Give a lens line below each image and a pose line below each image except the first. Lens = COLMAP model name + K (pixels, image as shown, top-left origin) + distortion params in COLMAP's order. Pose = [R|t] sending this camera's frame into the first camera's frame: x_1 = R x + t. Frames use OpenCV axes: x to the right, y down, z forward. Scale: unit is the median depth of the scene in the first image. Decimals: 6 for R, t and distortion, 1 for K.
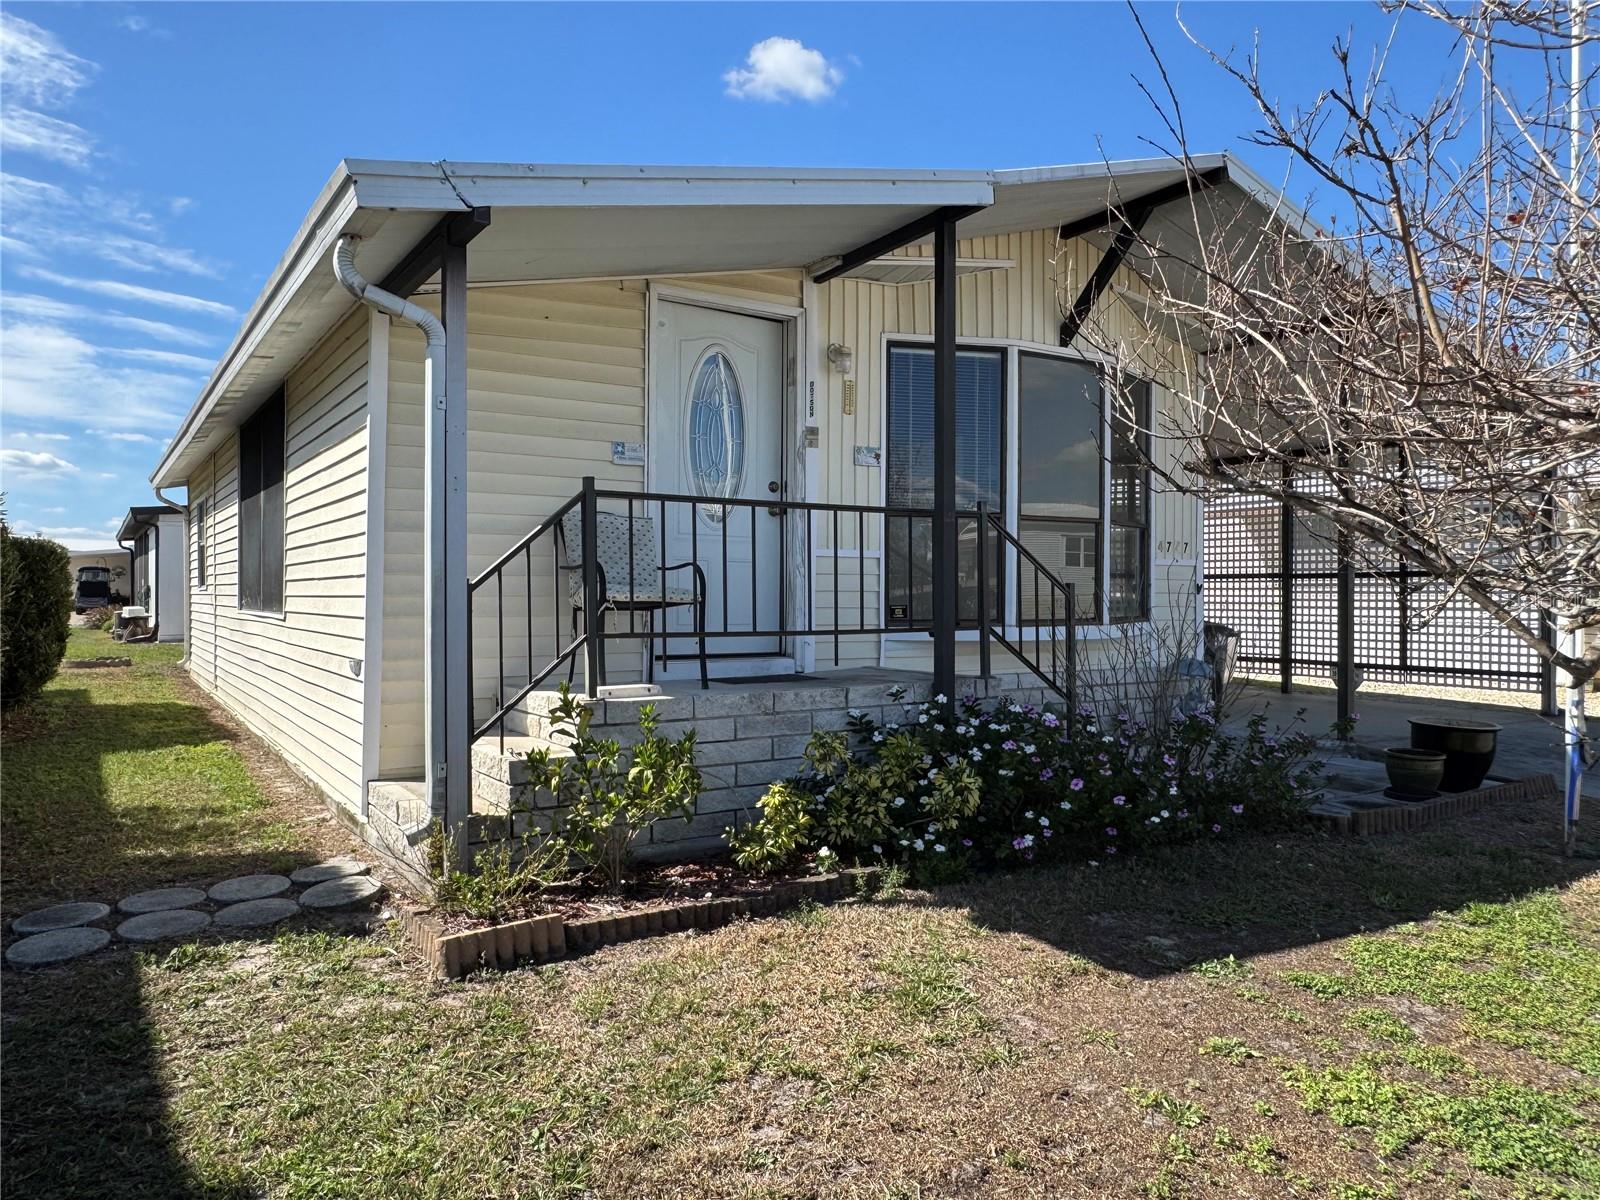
lens RADIAL K [[1069.4, 0, 800.0], [0, 1069.4, 600.0], [0, 0, 1]] dist [-0.005875, 0.175230]
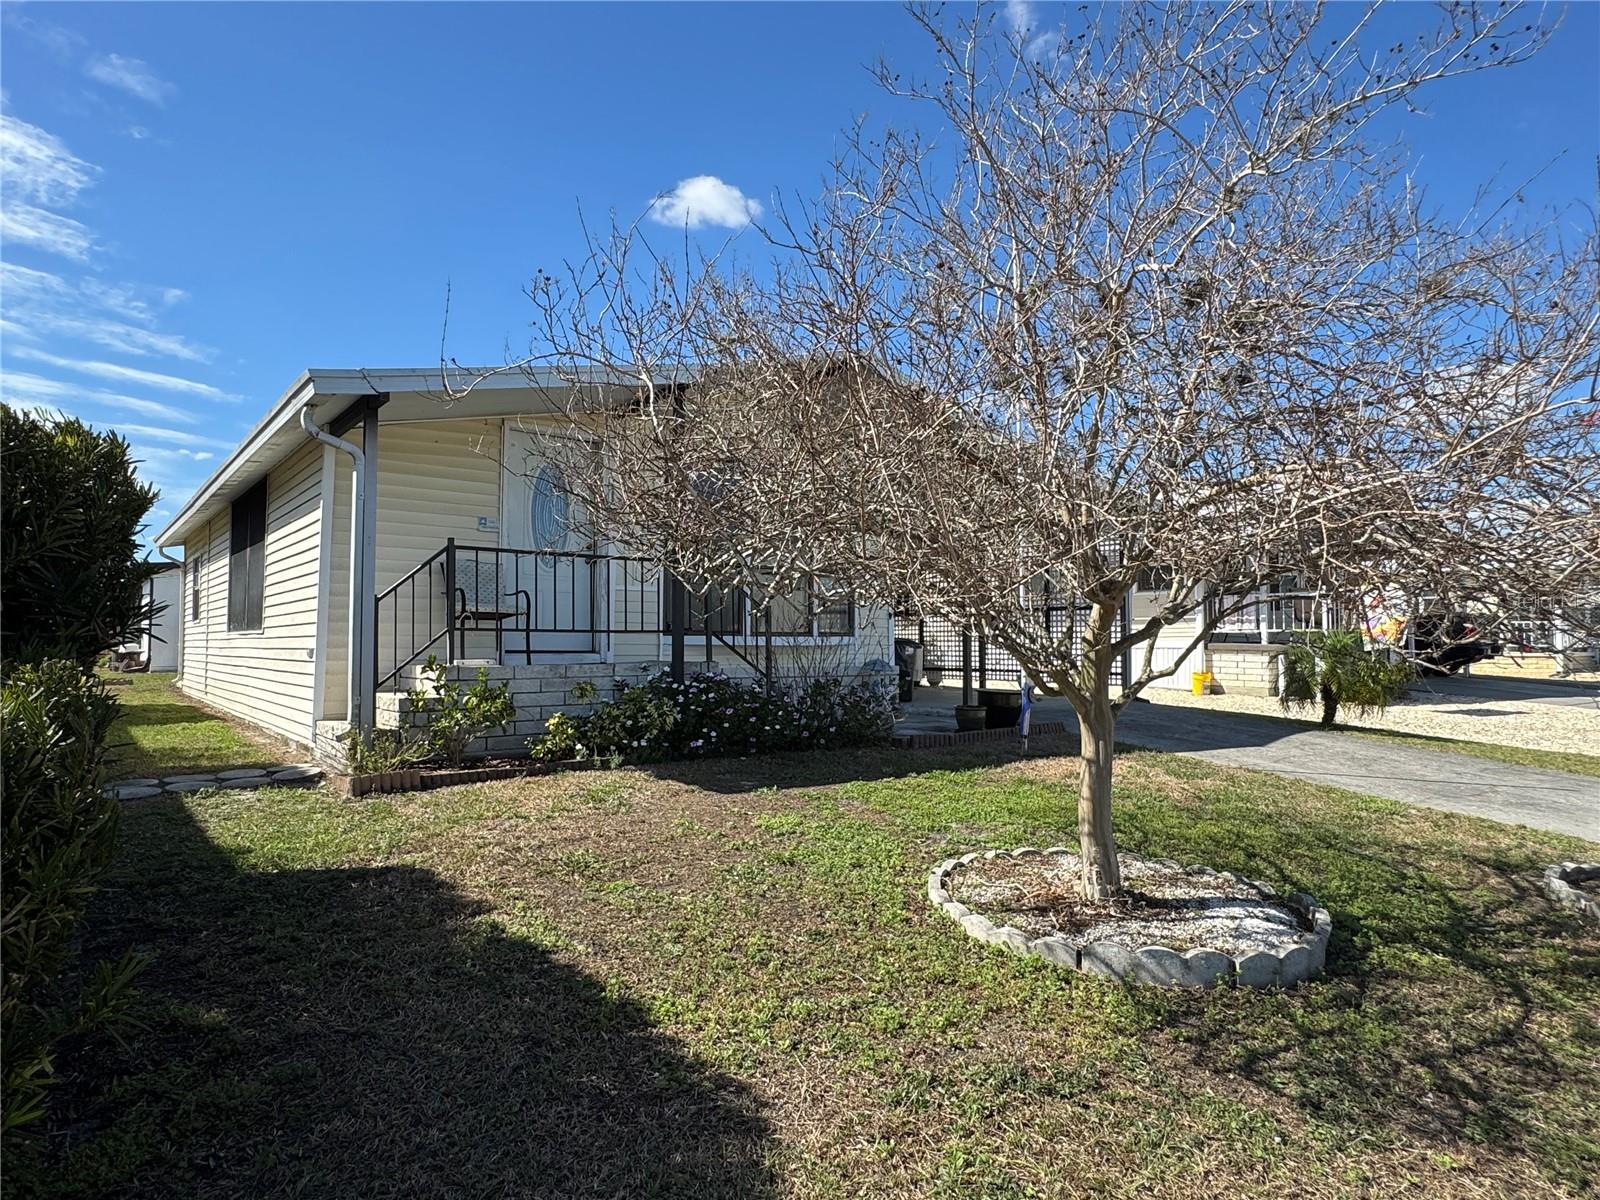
lens RADIAL K [[949.9, 0, 800.0], [0, 949.9, 600.0], [0, 0, 1]] dist [0.049483, 0.050375]
pose [[0.997950, 0.002054, 0.063958, 0.203791], [0.001397, 0.998548, -0.053858, 0.053493], [-0.063976, 0.053837, 0.996498, -0.442745]]
